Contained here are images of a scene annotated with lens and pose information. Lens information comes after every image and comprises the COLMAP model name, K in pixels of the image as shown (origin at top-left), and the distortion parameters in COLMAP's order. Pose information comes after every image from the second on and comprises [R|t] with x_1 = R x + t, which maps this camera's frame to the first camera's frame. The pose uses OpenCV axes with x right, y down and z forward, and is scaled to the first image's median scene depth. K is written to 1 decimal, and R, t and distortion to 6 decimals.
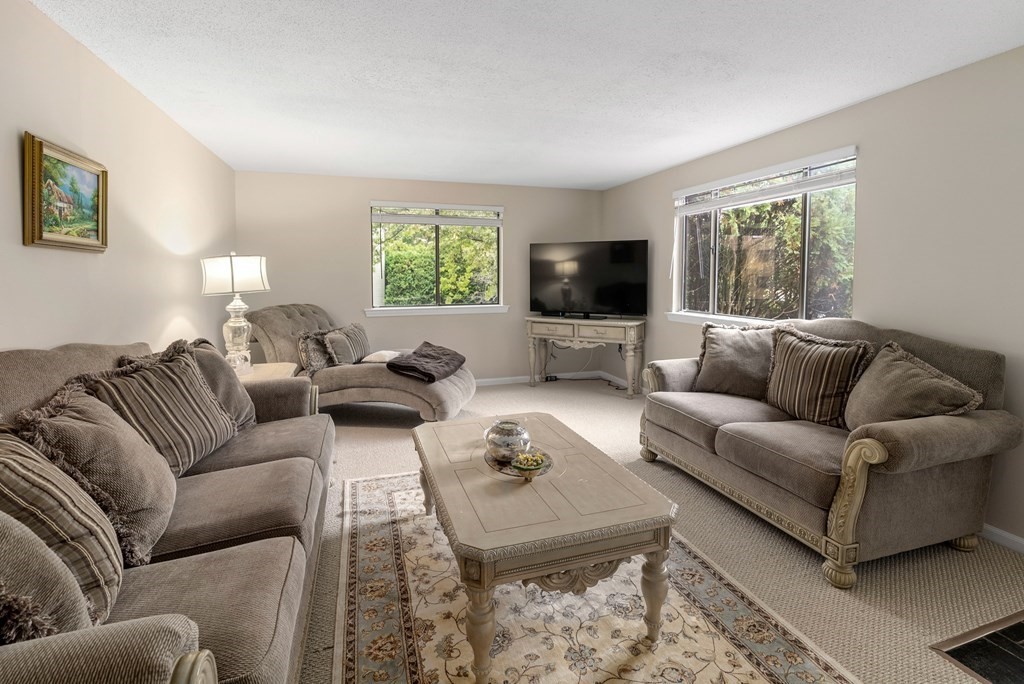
lens RADIAL K [[481.1, 0, 514.8], [0, 481.1, 298.3], [0, 0, 1]] dist [-0.009968, 0.003775]
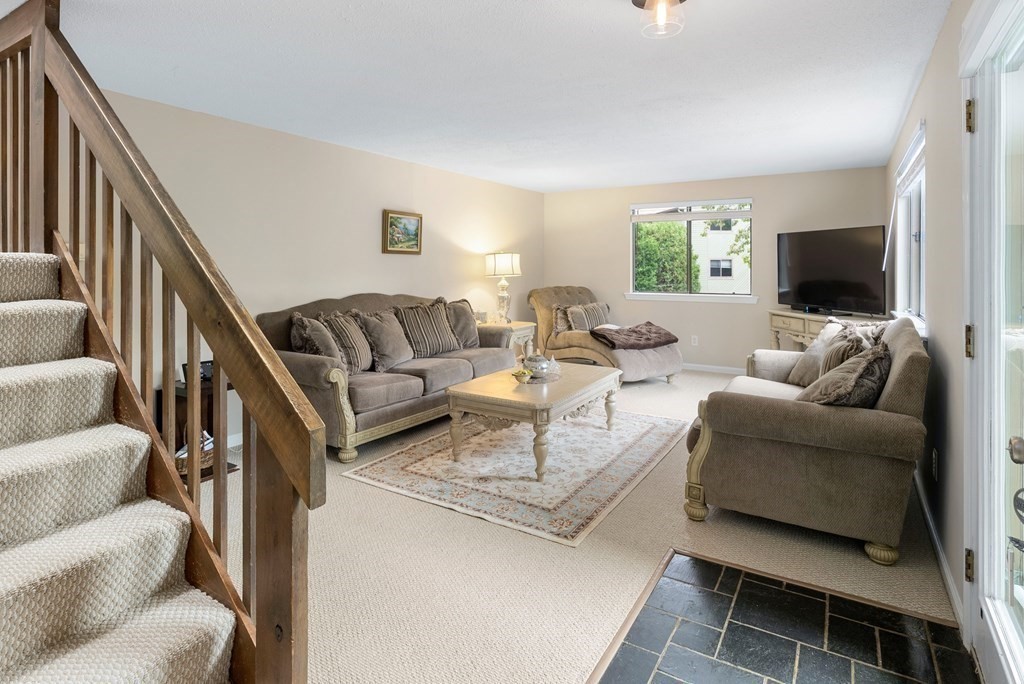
lens RADIAL K [[528.3, 0, 507.4], [0, 528.3, 268.5], [0, 0, 1]] dist [-0.003908, 0.001191]
pose [[0.642643, 0.008395, -0.766120, 1.317453], [-0.040636, 0.998906, -0.023141, 0.008506], [0.765087, 0.046003, 0.642281, -0.253480]]
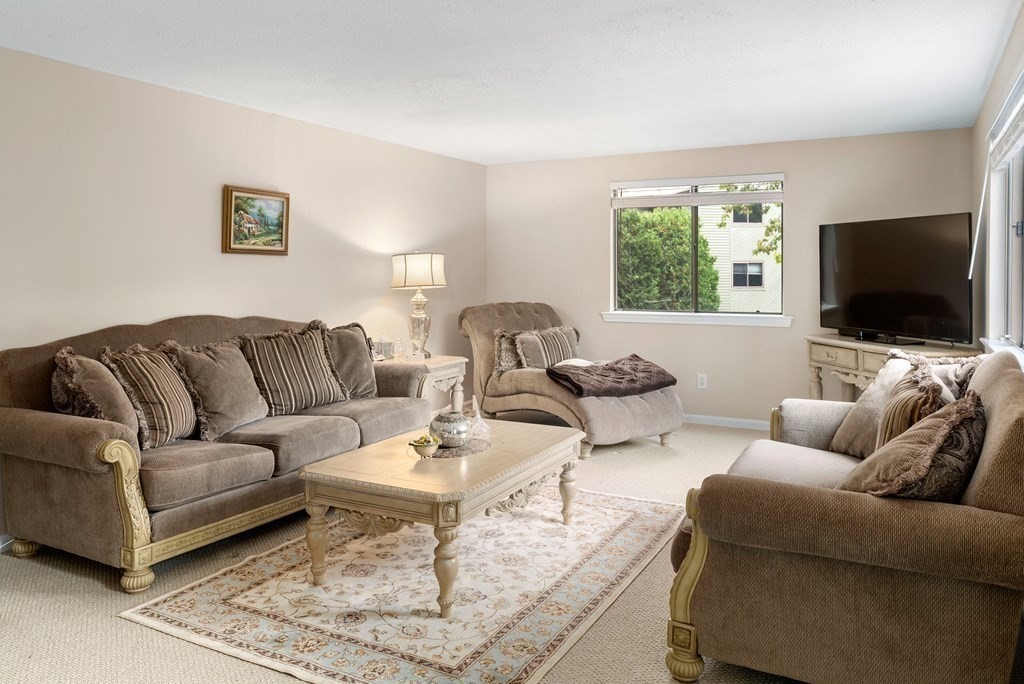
lens RADIAL K [[740.7, 0, 501.7], [0, 740.7, 279.0], [0, 0, 1]] dist [0.000012, 0.005163]
pose [[0.688233, 0.010772, -0.725410, 1.252287], [-0.037593, 0.999076, -0.020831, -0.003048], [0.724515, 0.041607, 0.688002, -0.050348]]
